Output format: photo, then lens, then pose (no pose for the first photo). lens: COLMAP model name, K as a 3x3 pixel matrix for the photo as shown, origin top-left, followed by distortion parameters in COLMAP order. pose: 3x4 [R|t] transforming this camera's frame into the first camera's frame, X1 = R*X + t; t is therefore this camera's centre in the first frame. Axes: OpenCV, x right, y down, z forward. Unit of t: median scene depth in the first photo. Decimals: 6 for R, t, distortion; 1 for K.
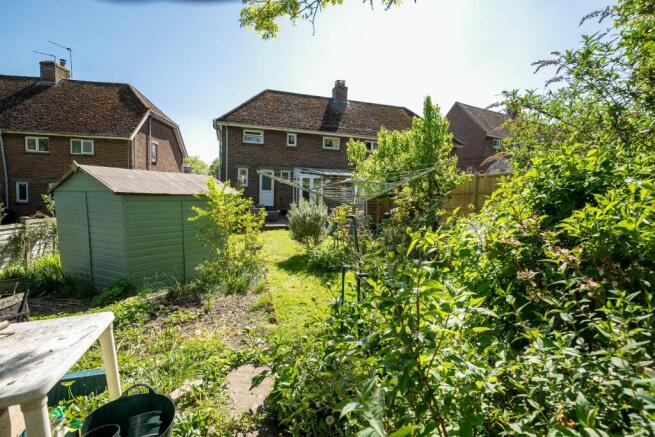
lens RADIAL K [[322.6, 0, 326.9], [0, 322.6, 218.0], [0, 0, 1]] dist [-0.000898, -0.000258]
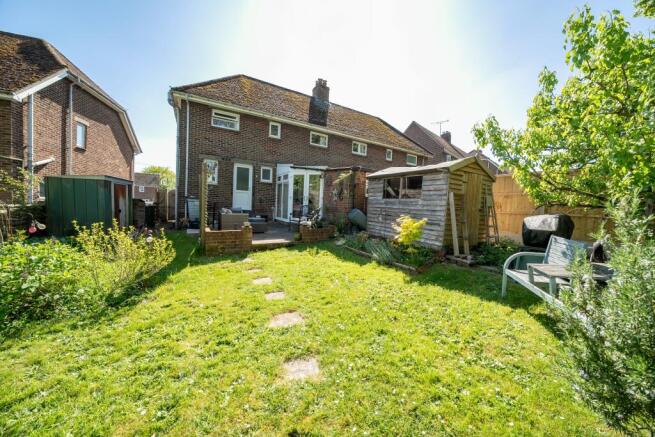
lens RADIAL K [[225.8, 0, 328.5], [0, 225.8, 216.9], [0, 0, 1]] dist [-0.019980, 0.000168]
pose [[0.974169, 0.001203, 0.225818, -0.104901], [0.000968, 0.999954, -0.009503, -0.013481], [-0.225819, 0.009476, 0.974123, 0.406746]]
